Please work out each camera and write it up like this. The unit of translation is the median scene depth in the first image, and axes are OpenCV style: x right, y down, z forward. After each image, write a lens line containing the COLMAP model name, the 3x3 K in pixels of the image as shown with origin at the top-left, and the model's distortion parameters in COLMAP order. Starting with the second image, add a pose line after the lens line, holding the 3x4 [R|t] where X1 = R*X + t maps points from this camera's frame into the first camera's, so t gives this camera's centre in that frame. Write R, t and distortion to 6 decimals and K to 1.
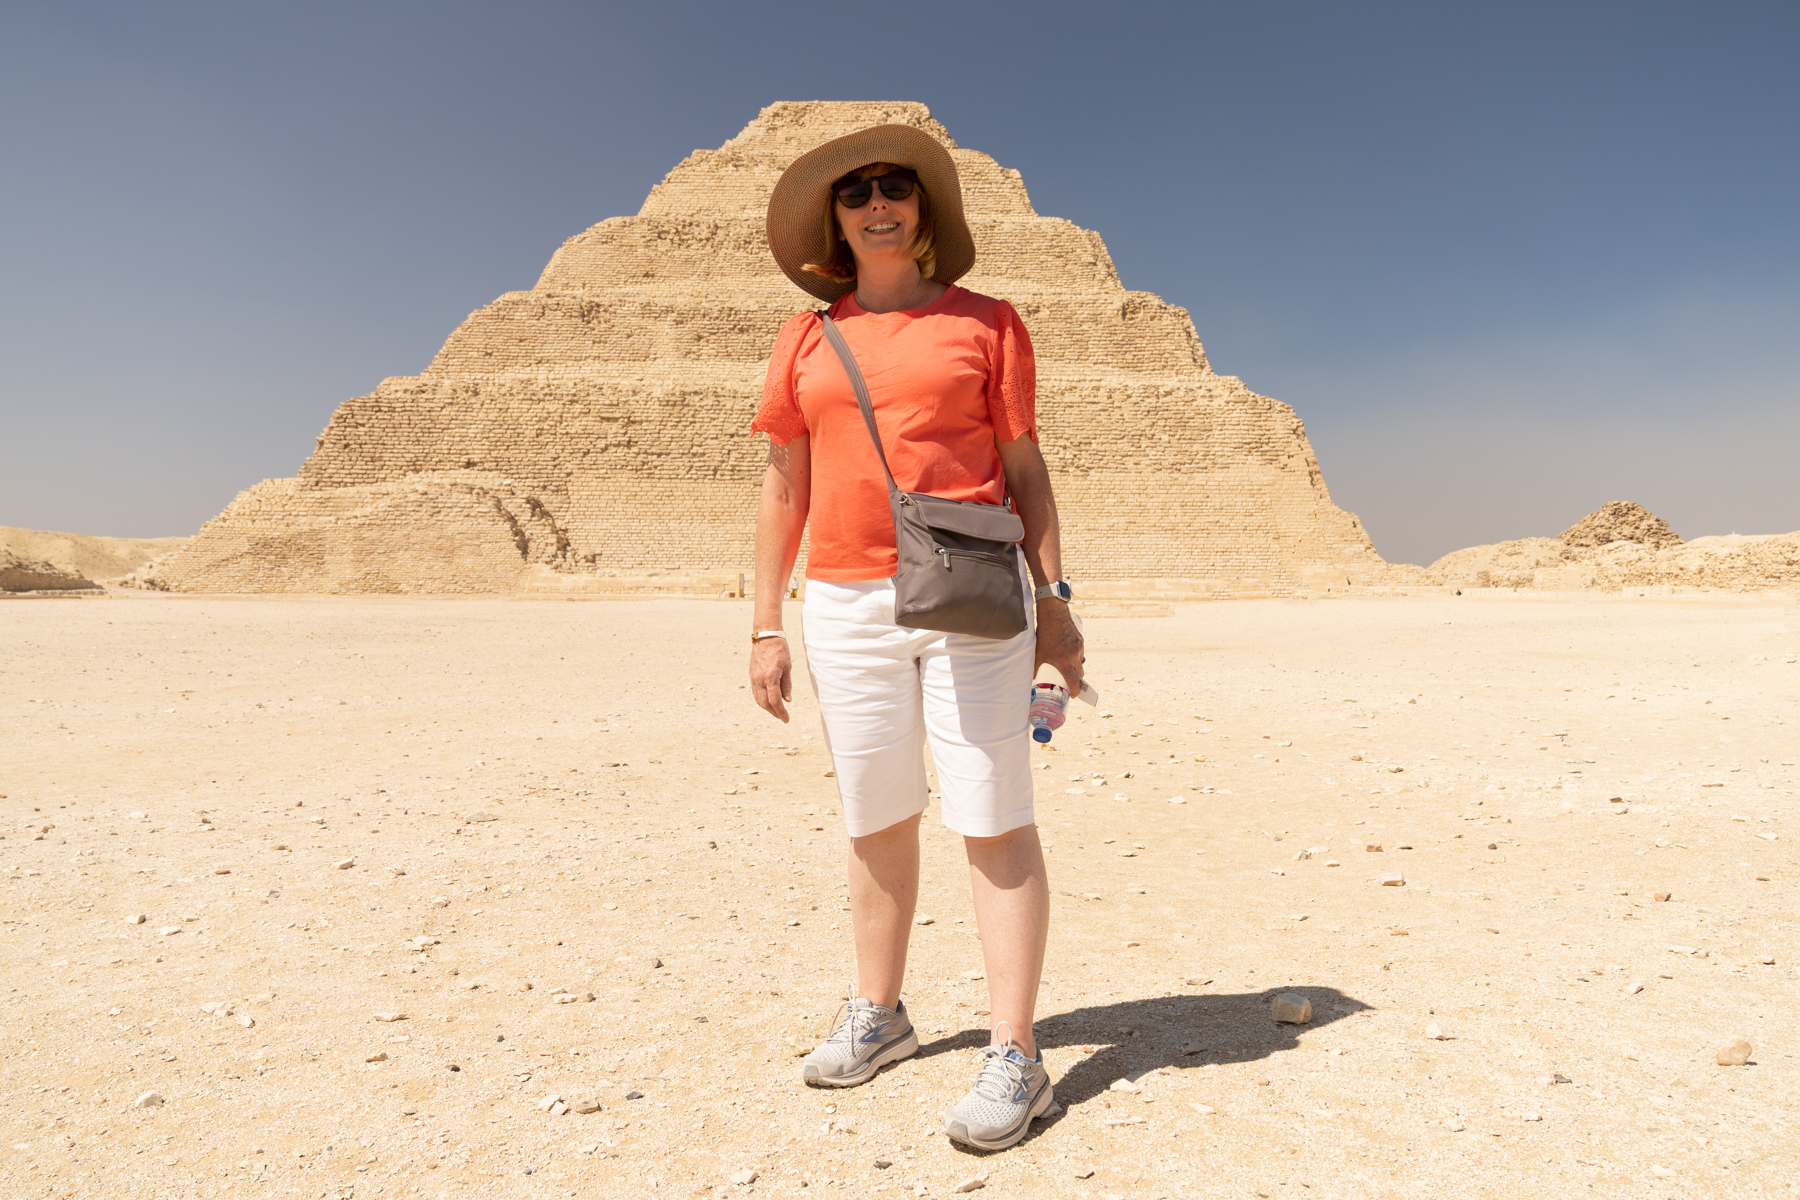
lens RADIAL K [[1509.3, 0, 900.0], [0, 1509.3, 600.0], [0, 0, 1]] dist [-0.018576, 0.016511]
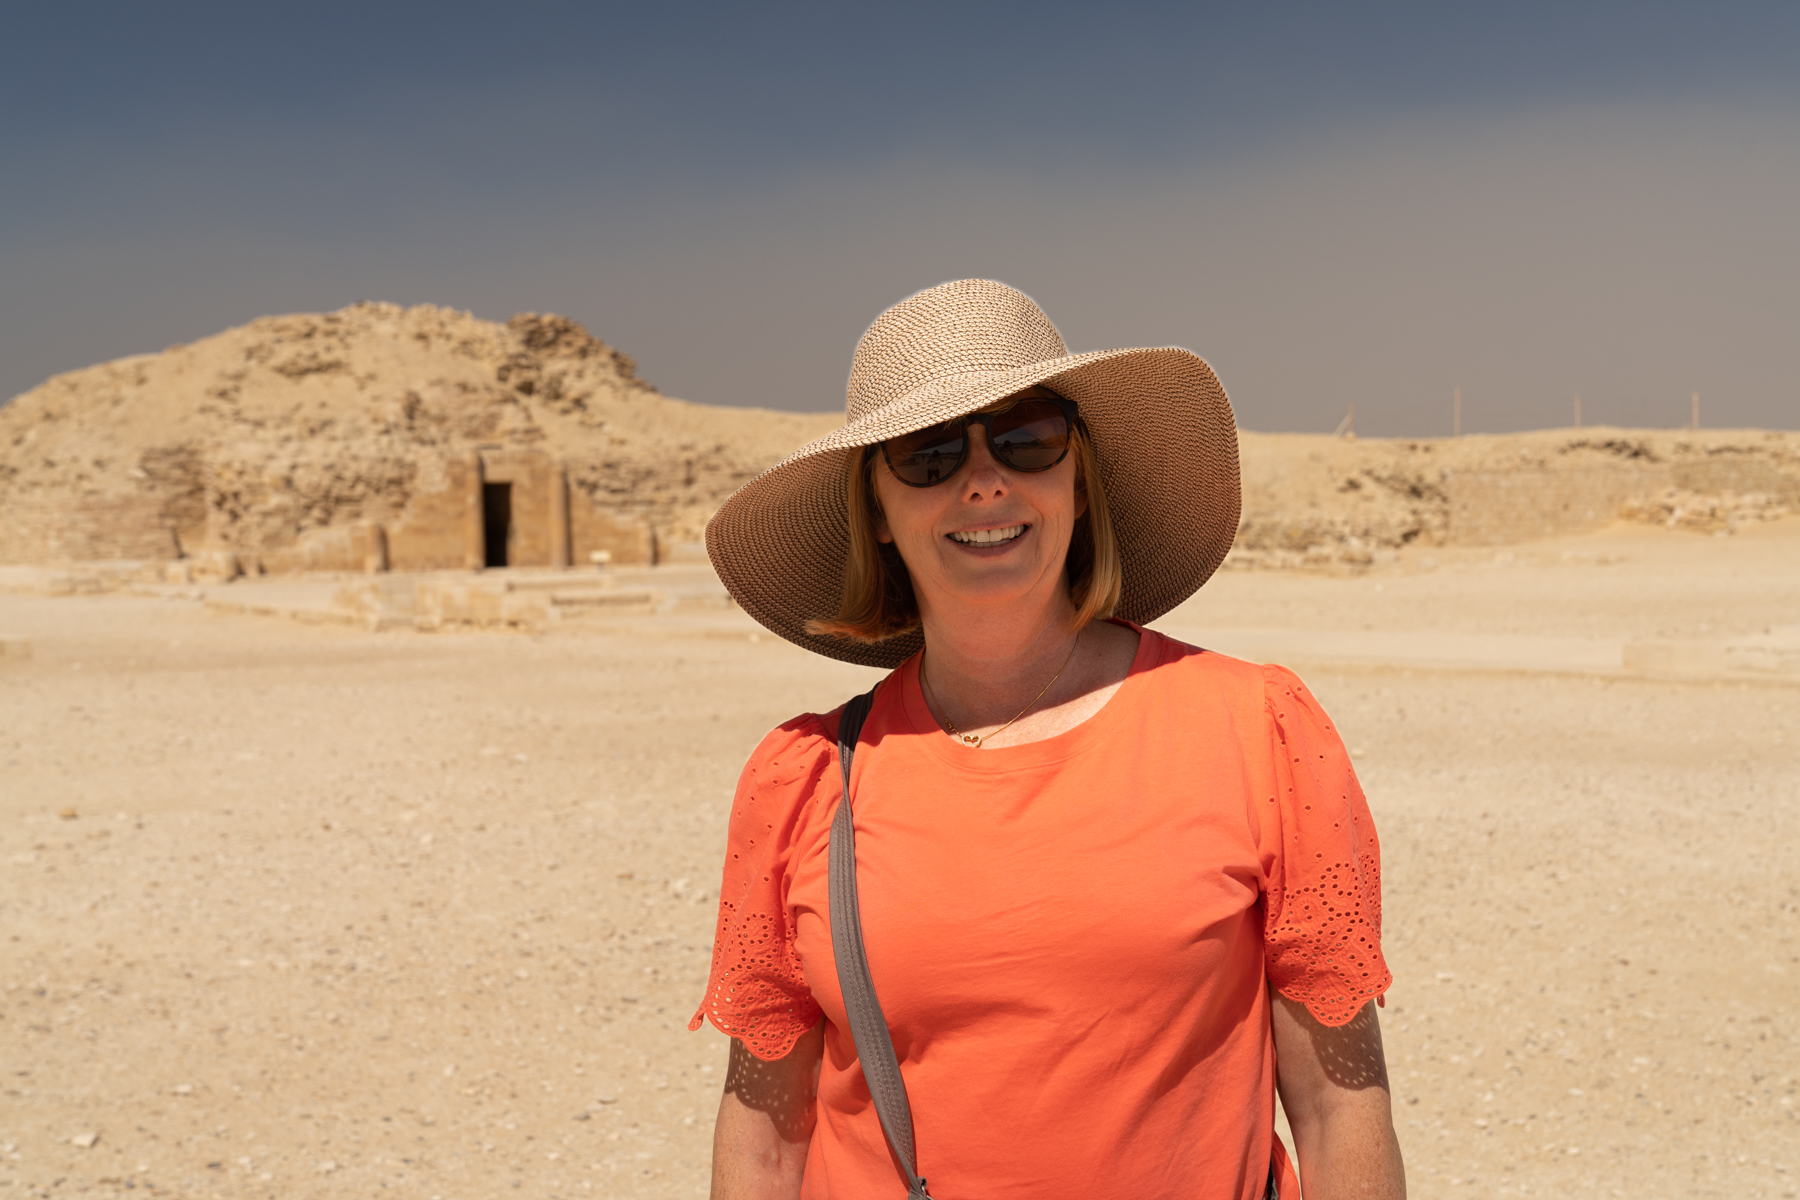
lens RADIAL K [[2479.9, 0, 900.0], [0, 2479.9, 600.0], [0, 0, 1]] dist [0.007706, 0.009306]
pose [[0.817067, -0.044864, 0.574794, 0.386710], [0.028879, 0.998901, 0.036916, -0.010774], [-0.575818, -0.013563, 0.817465, 0.941221]]
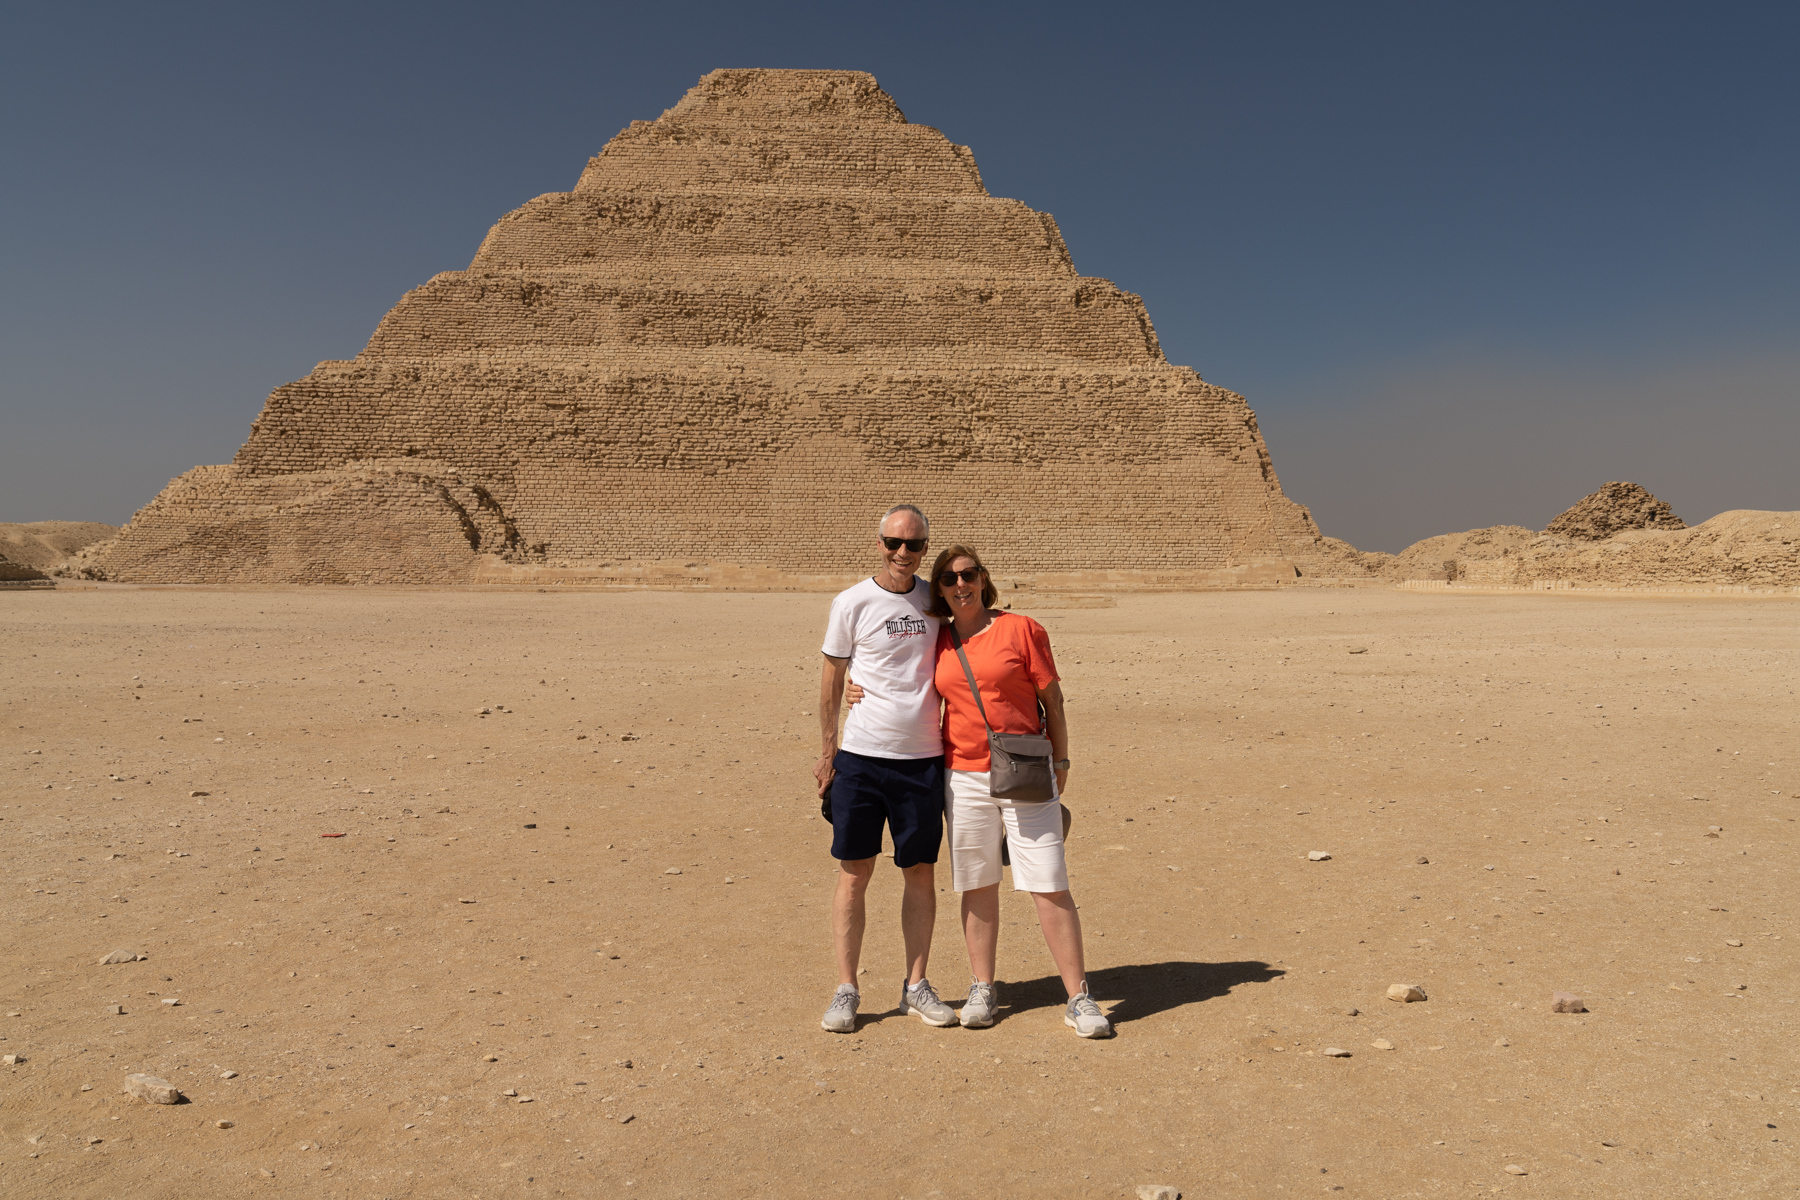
lens RADIAL K [[1773.1, 0, 900.0], [0, 1773.1, 600.0], [0, 0, 1]] dist [-0.003376, 0.002442]
pose [[0.998935, 0.000524, 0.046144, -0.022011], [-0.000827, 0.999978, 0.006537, -0.001625], [-0.046139, -0.006568, 0.998913, -0.162739]]
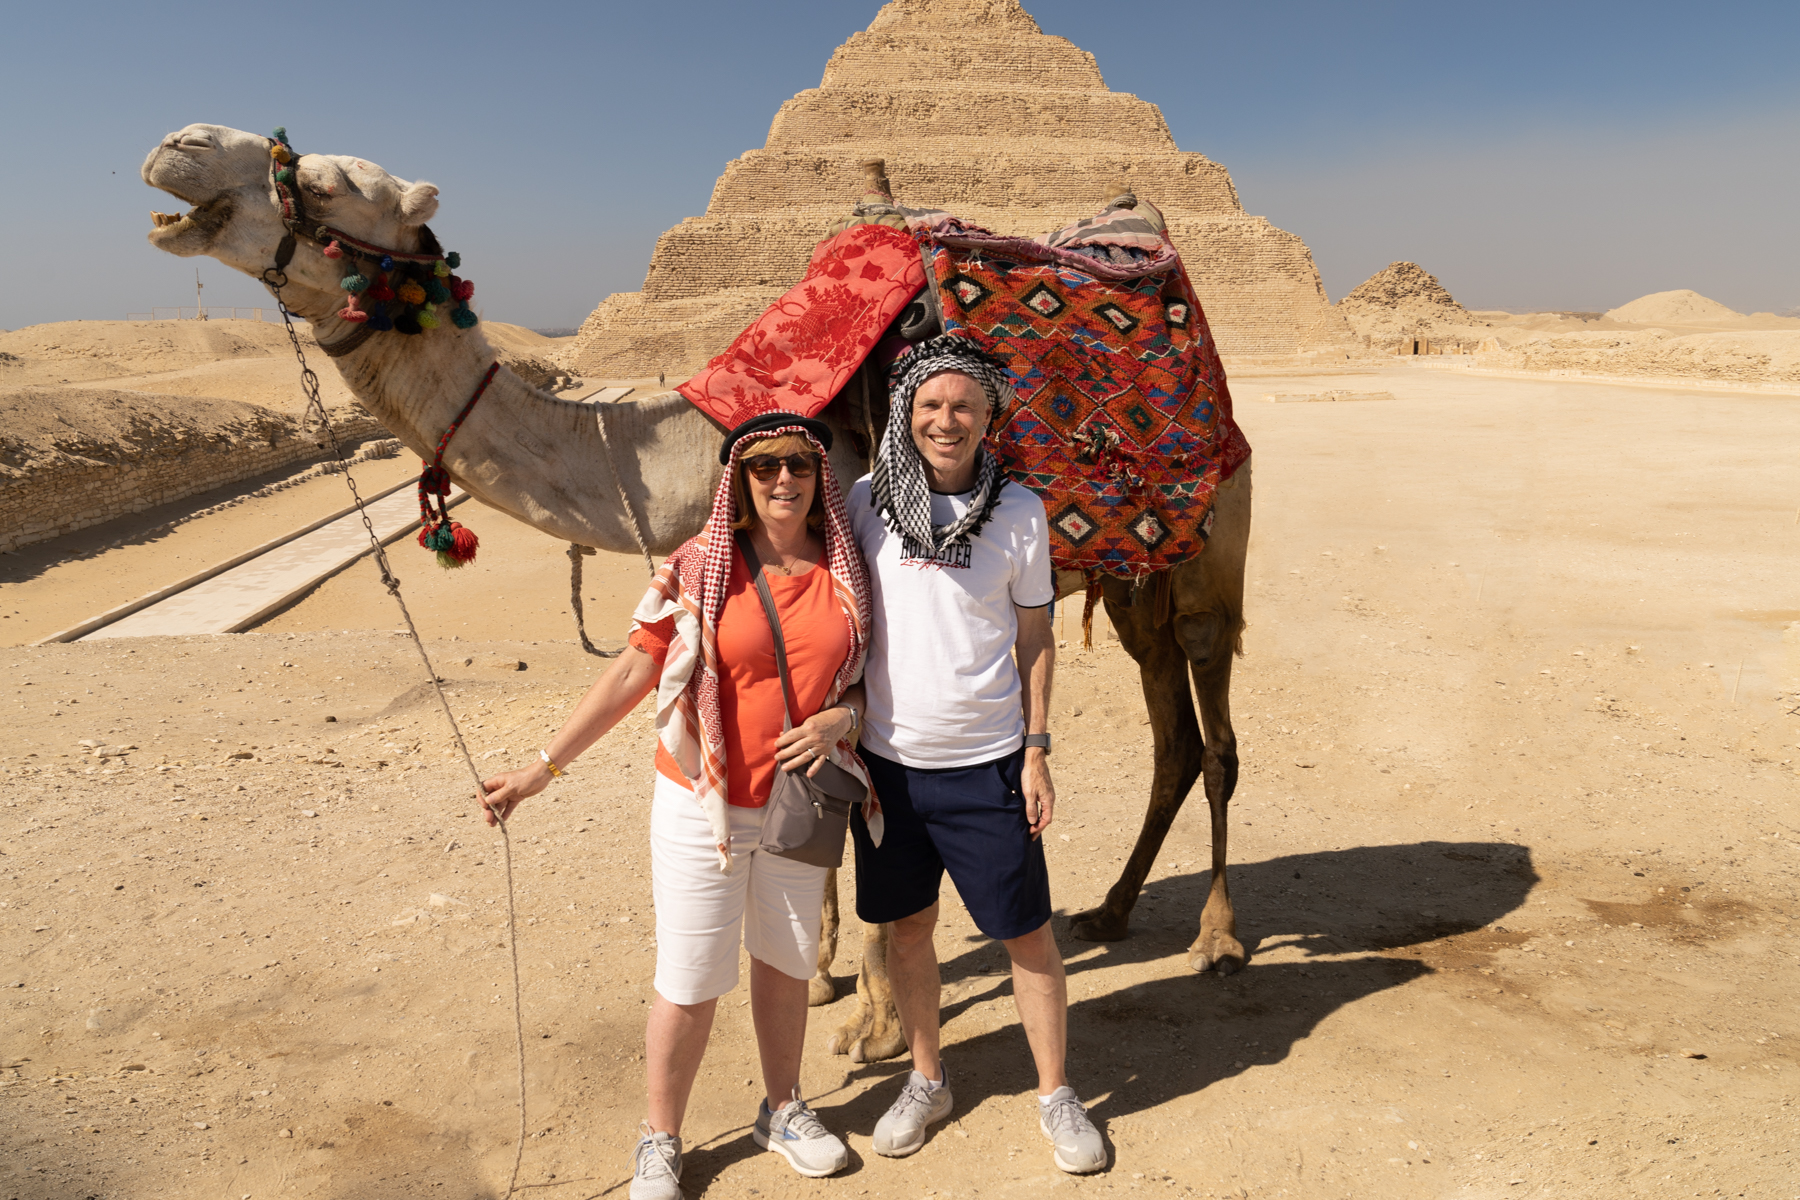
lens RADIAL K [[1391.8, 0, 900.0], [0, 1391.8, 600.0], [0, 0, 1]] dist [-0.024133, 0.002610]
pose [[0.988677, -0.042793, 0.143828, -0.356534], [0.014868, 0.981695, 0.189877, -0.041354], [-0.149320, -0.185588, 0.971216, -0.364541]]
